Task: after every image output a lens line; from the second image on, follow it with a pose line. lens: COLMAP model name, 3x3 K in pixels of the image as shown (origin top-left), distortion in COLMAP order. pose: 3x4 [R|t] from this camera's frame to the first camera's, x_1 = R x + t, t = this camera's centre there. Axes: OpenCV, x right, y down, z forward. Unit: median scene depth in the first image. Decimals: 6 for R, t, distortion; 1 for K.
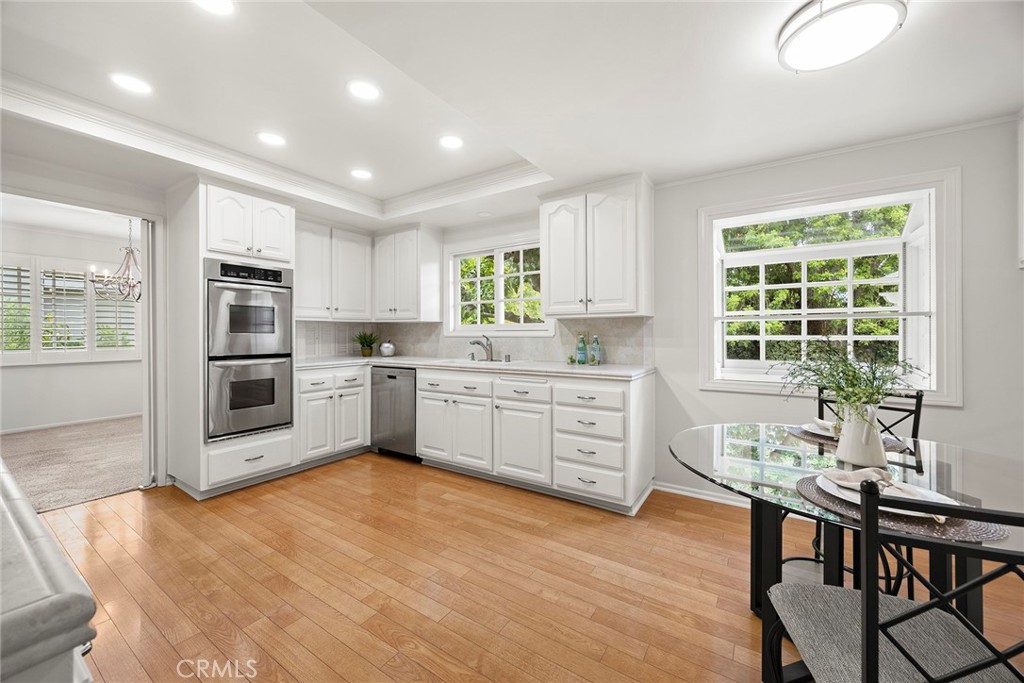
lens RADIAL K [[386.1, 0, 511.4], [0, 386.1, 335.9], [0, 0, 1]] dist [0.016805, -0.000023]
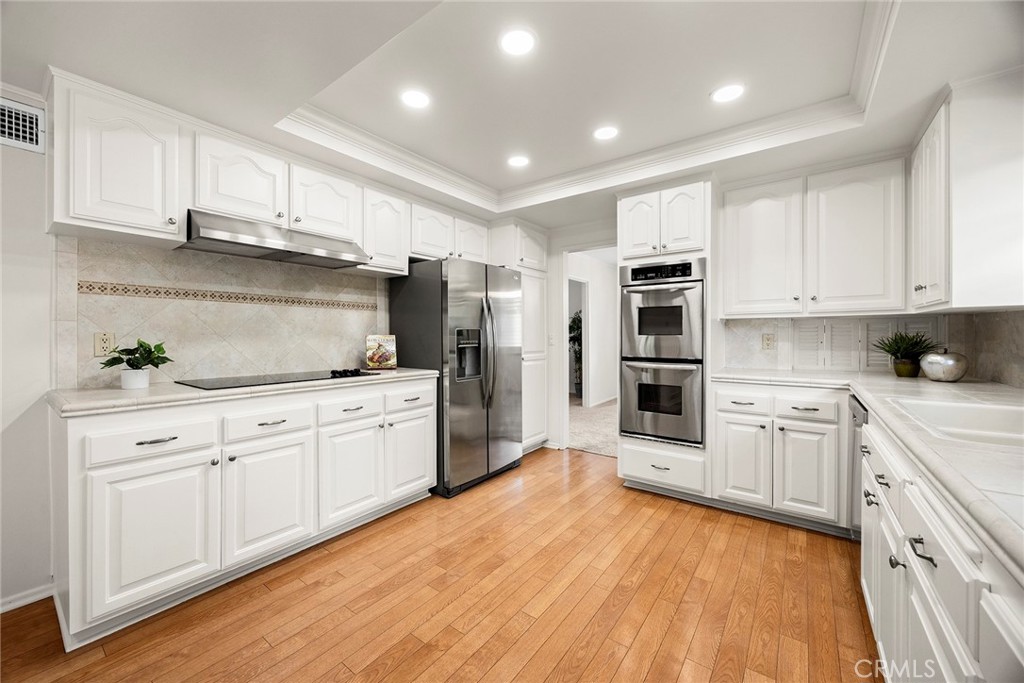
lens RADIAL K [[391.6, 0, 514.4], [0, 391.6, 337.4], [0, 0, 1]] dist [-0.003391, -0.000194]
pose [[-0.046916, 0.005796, -0.998882, 0.289384], [-0.004898, 0.999970, 0.006032, -0.005011], [0.998887, 0.005175, -0.046886, 0.654030]]
